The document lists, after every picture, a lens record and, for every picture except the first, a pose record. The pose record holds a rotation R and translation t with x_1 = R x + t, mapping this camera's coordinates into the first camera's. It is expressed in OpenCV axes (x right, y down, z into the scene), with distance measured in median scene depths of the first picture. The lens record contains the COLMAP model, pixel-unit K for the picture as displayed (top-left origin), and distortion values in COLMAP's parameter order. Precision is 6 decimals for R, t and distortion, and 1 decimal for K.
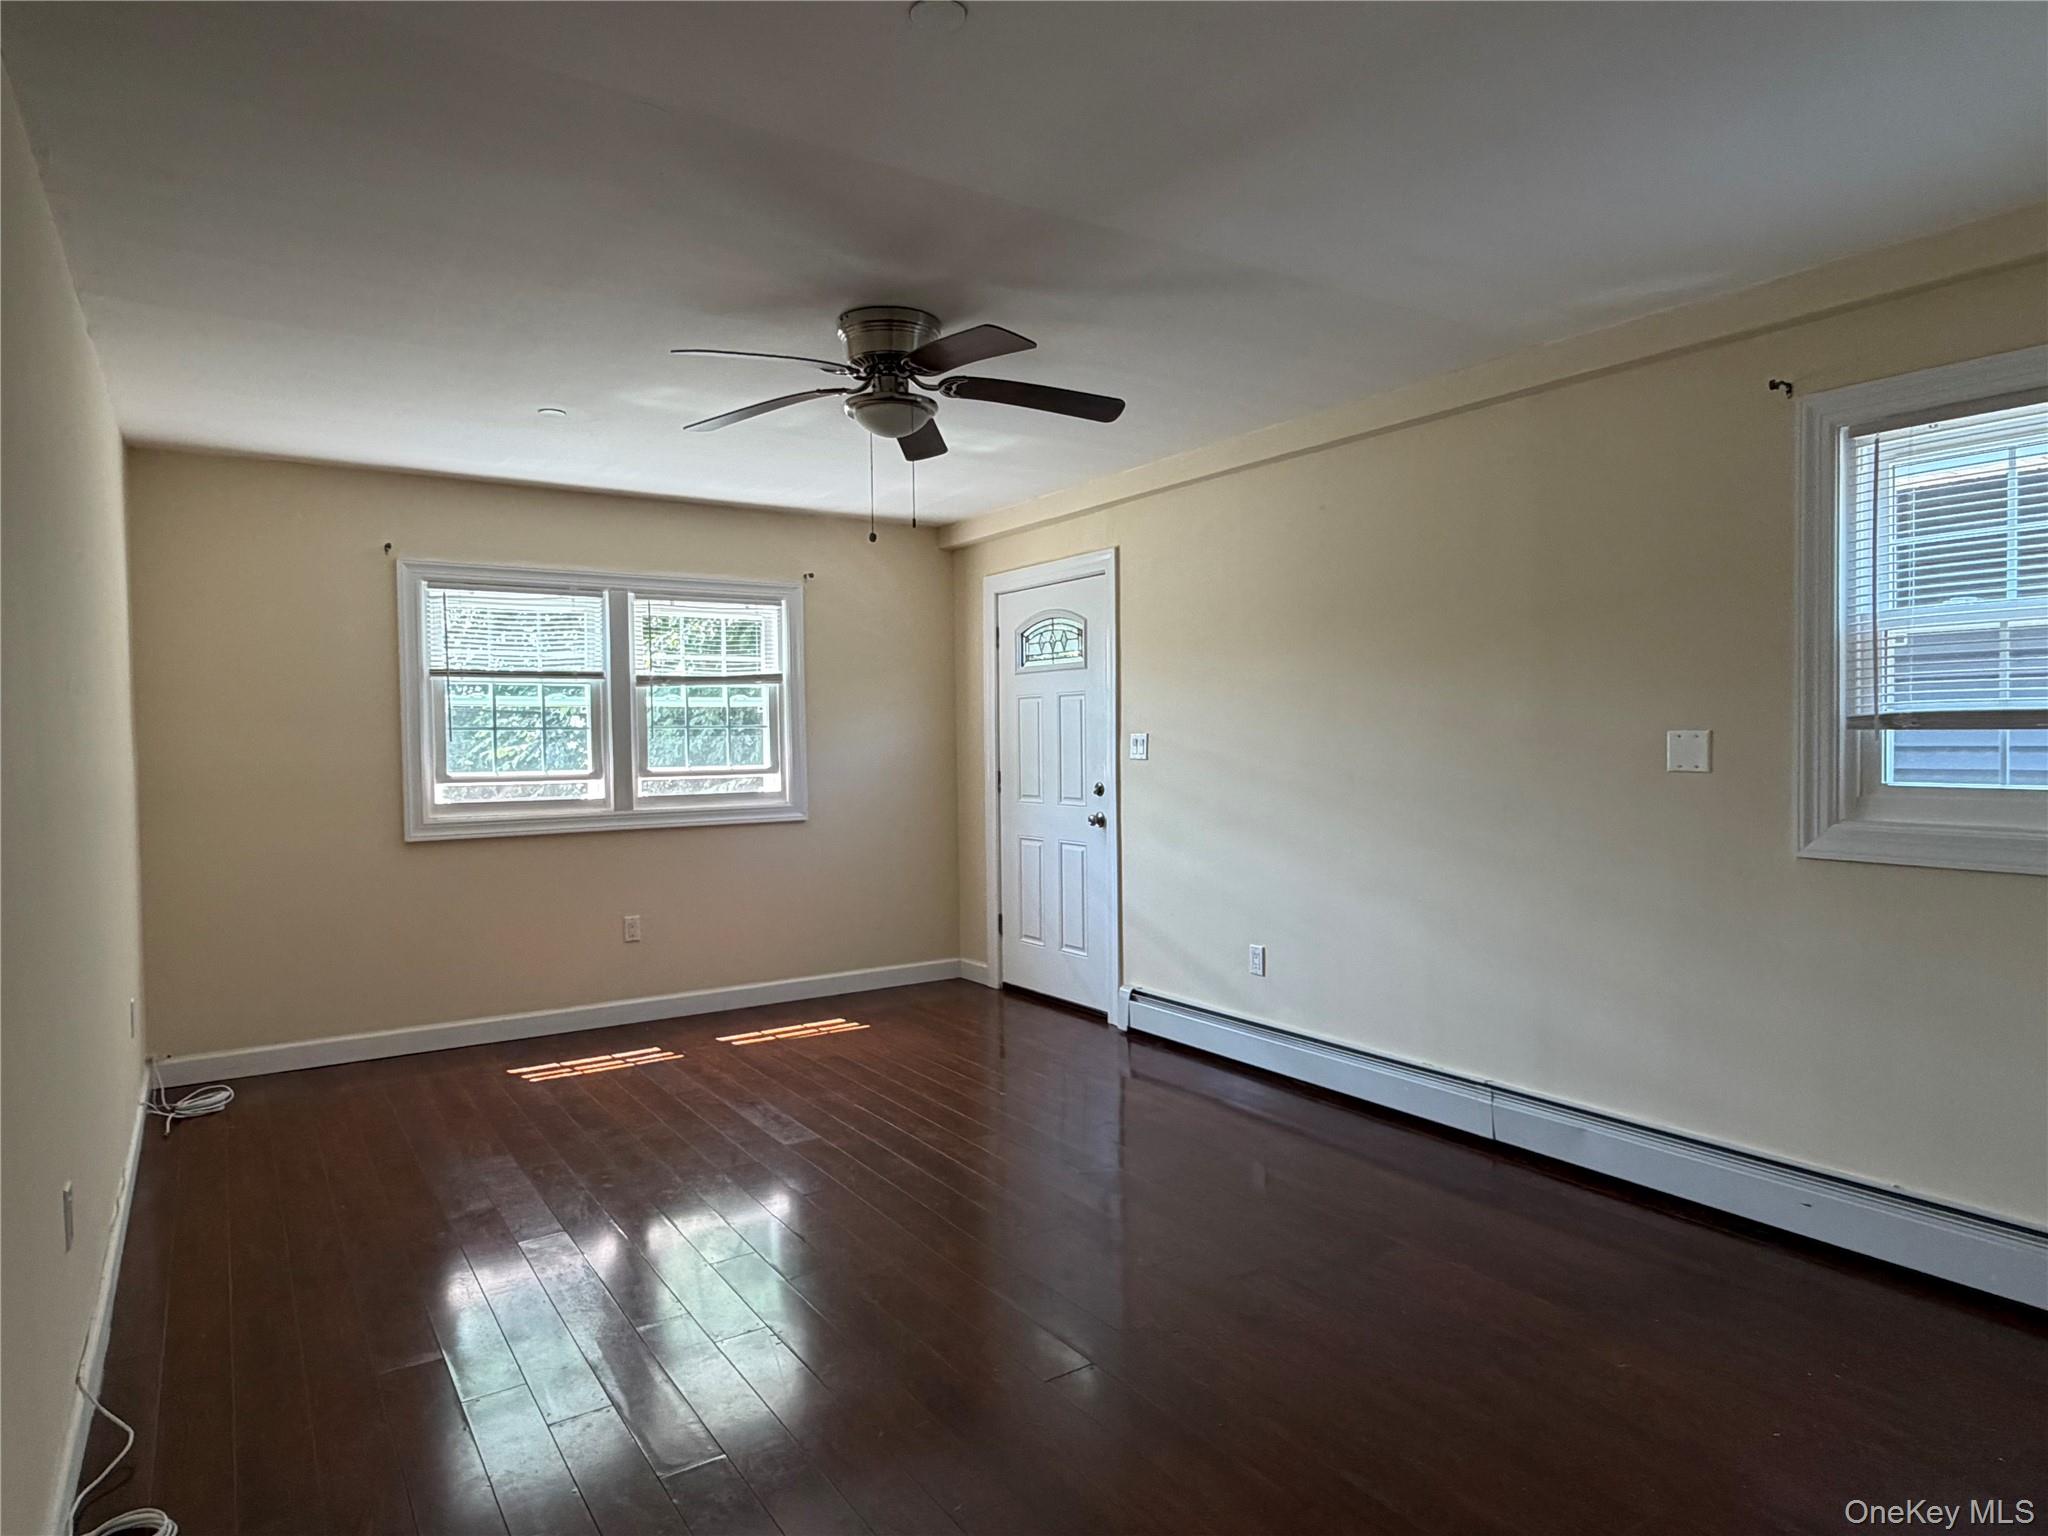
lens RADIAL K [[1210.3, 0, 1028.8], [0, 1210.3, 767.0], [0, 0, 1]] dist [0.004876, -0.000412]
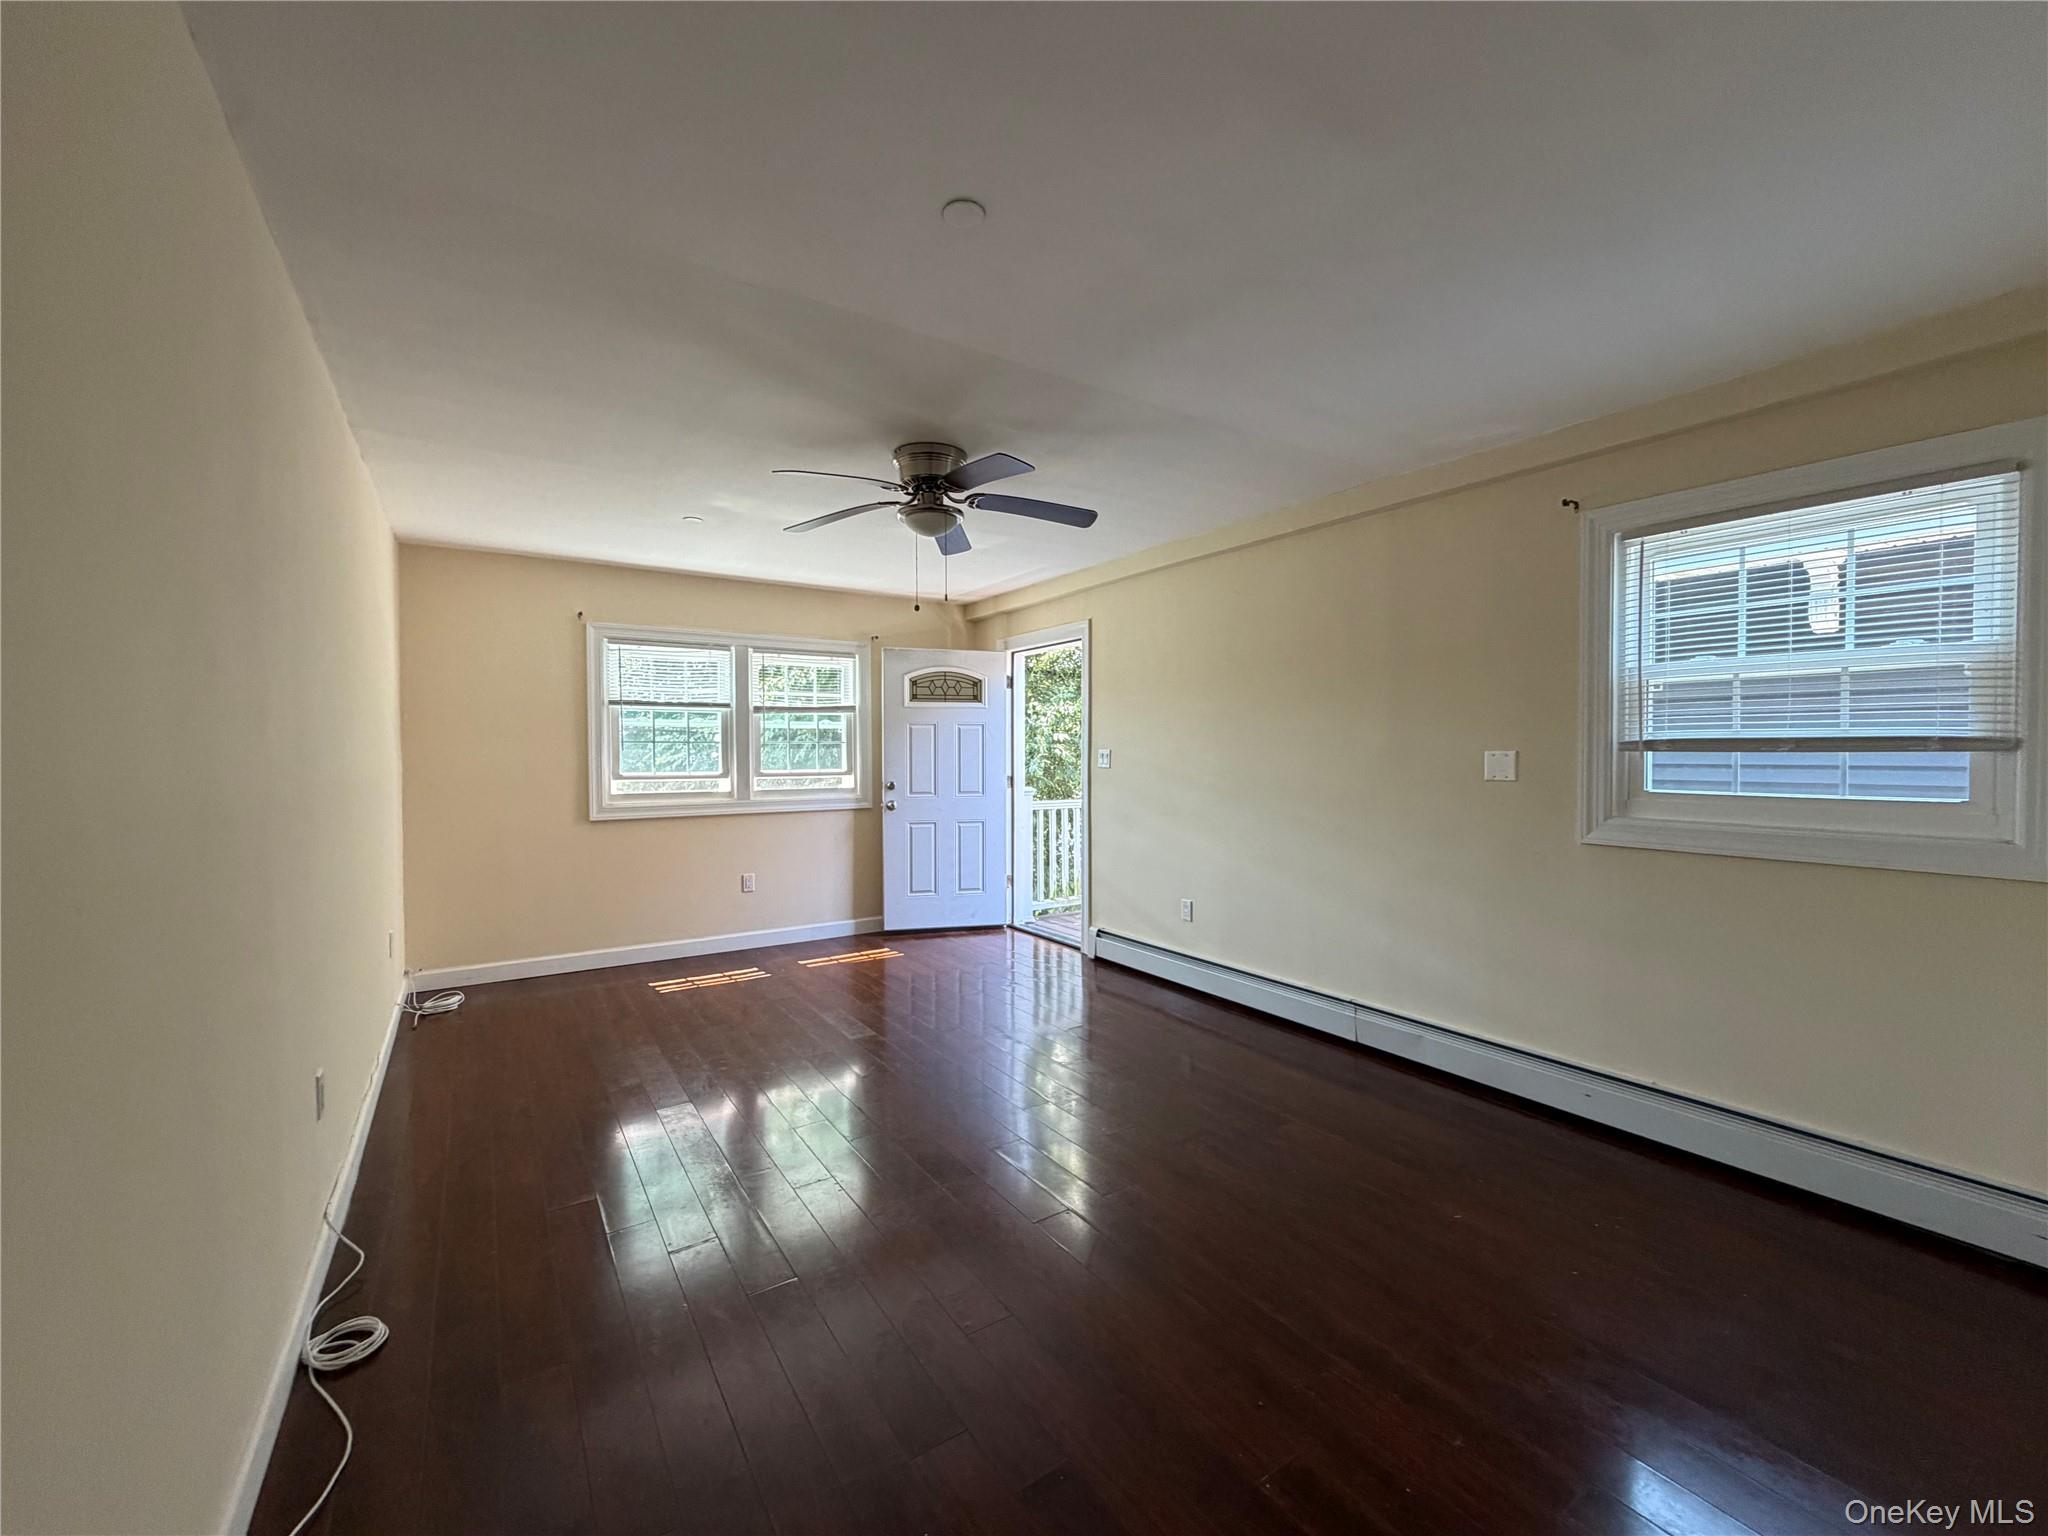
lens RADIAL K [[817.7, 0, 1018.7], [0, 817.7, 767.4], [0, 0, 1]] dist [-0.001006, -0.000166]
pose [[0.999896, 0.009504, -0.010847, 0.001206], [-0.009564, 0.999939, -0.005456, -0.000753], [0.010794, 0.005560, 0.999926, 0.051817]]
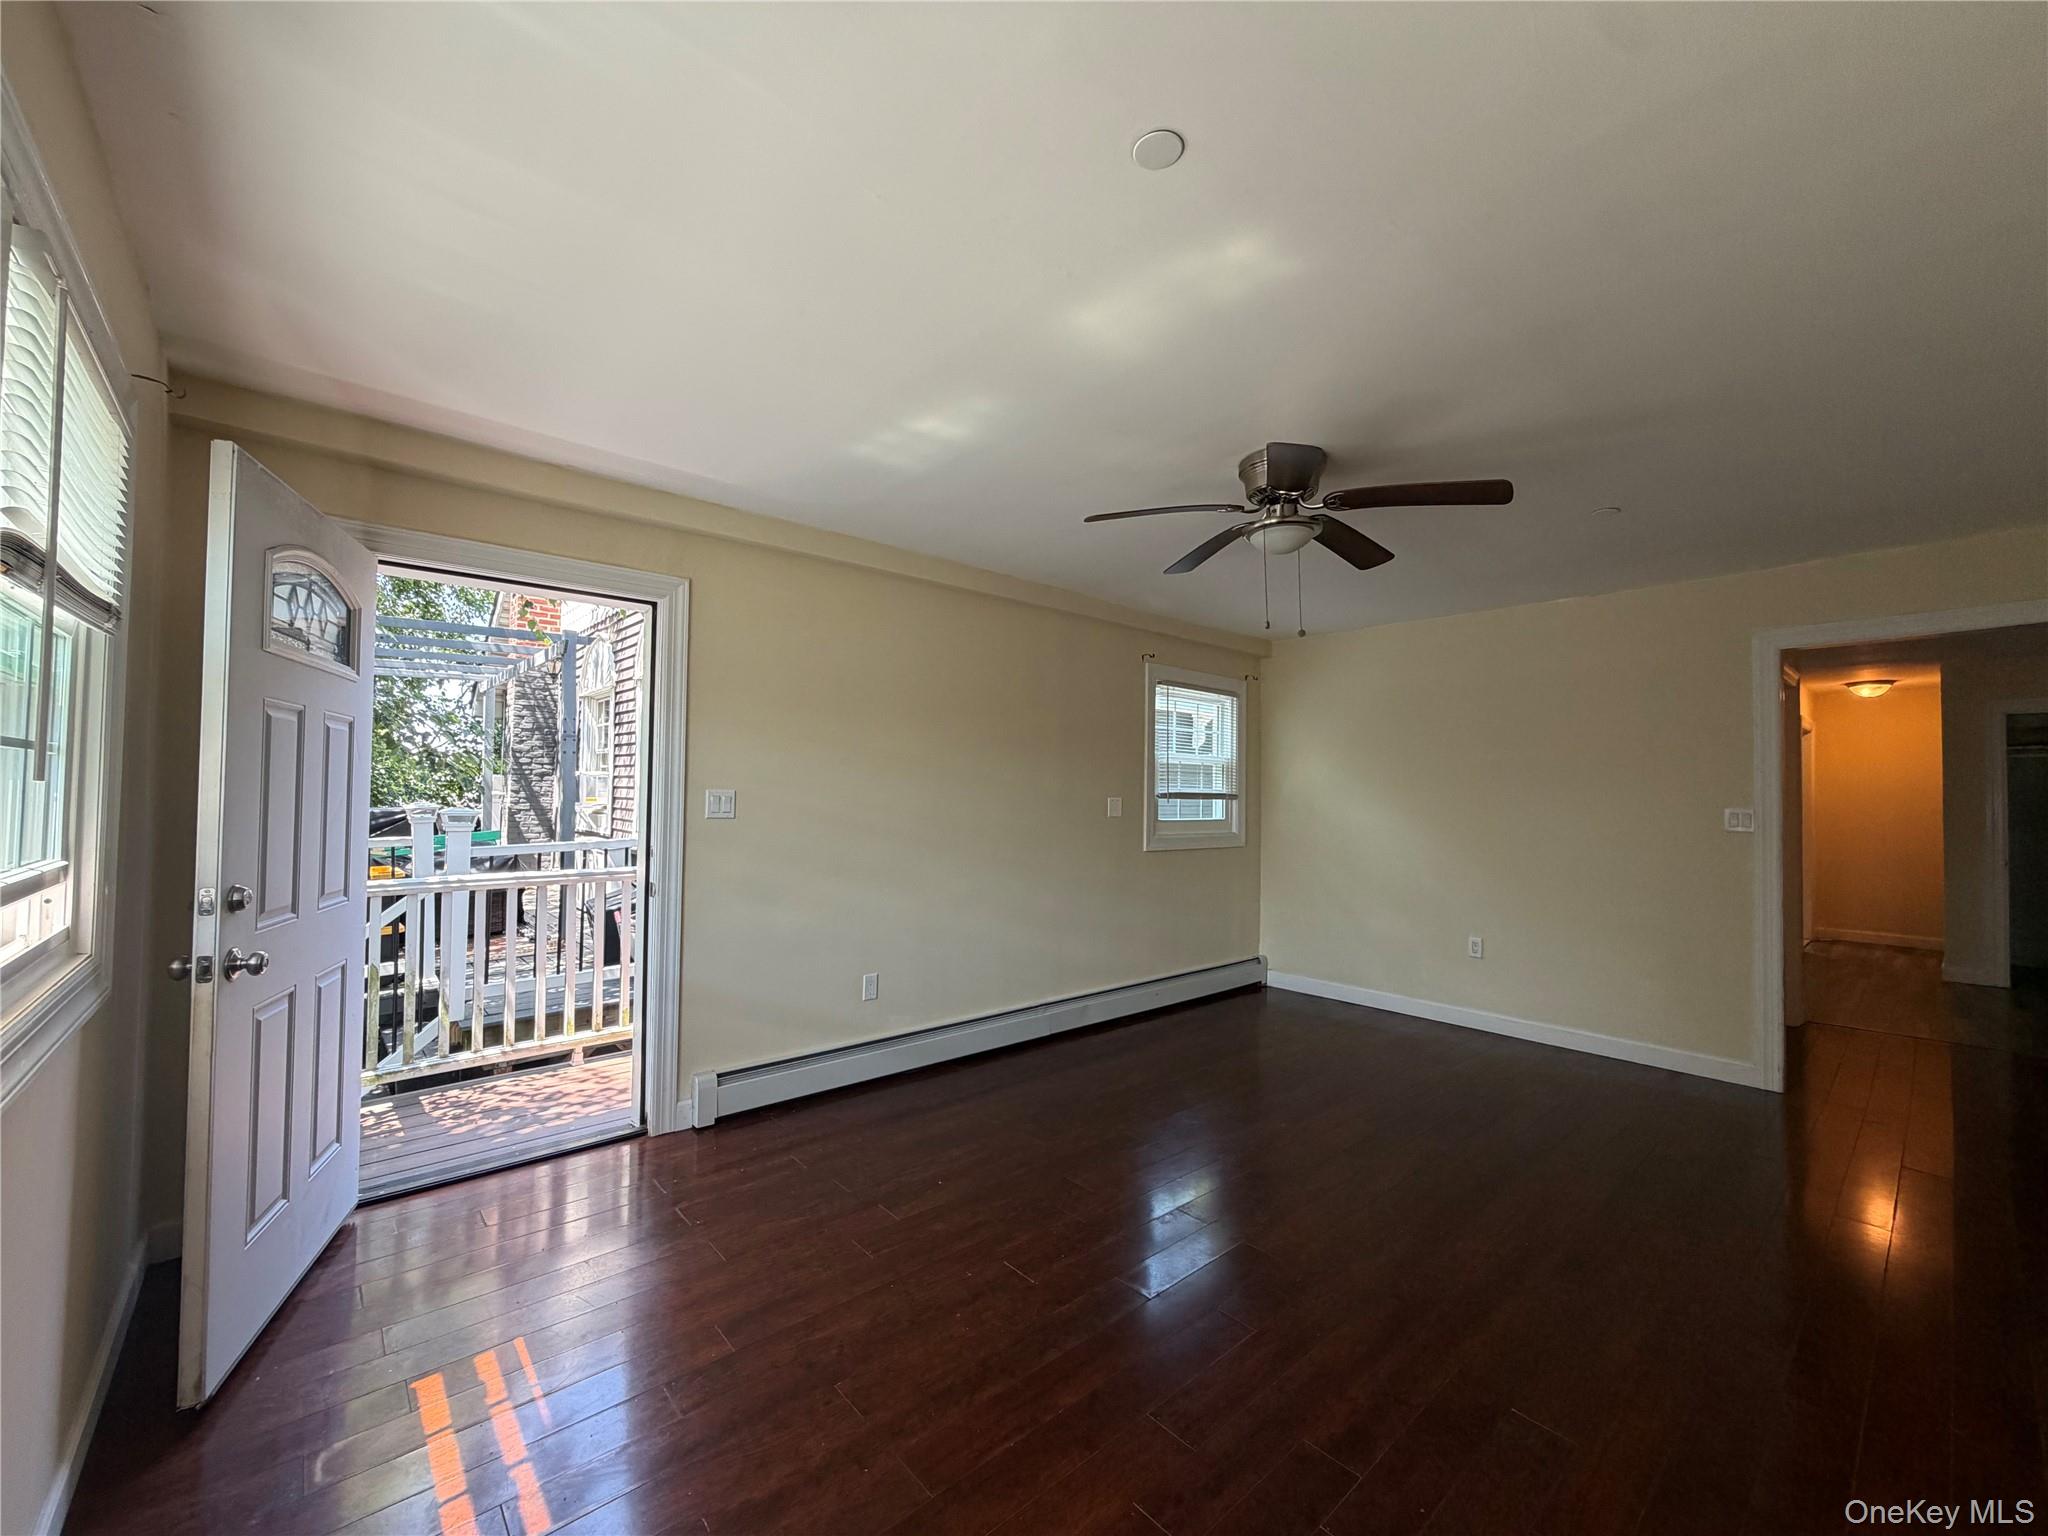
lens RADIAL K [[817.7, 0, 1024.2], [0, 817.7, 768.0], [0, 0, 1]] dist [-0.001006, -0.000166]
pose [[-0.128788, 0.043904, 0.990700, -0.831278], [0.015099, 0.998991, -0.042308, -0.021691], [-0.991557, 0.009509, -0.129321, 1.267770]]
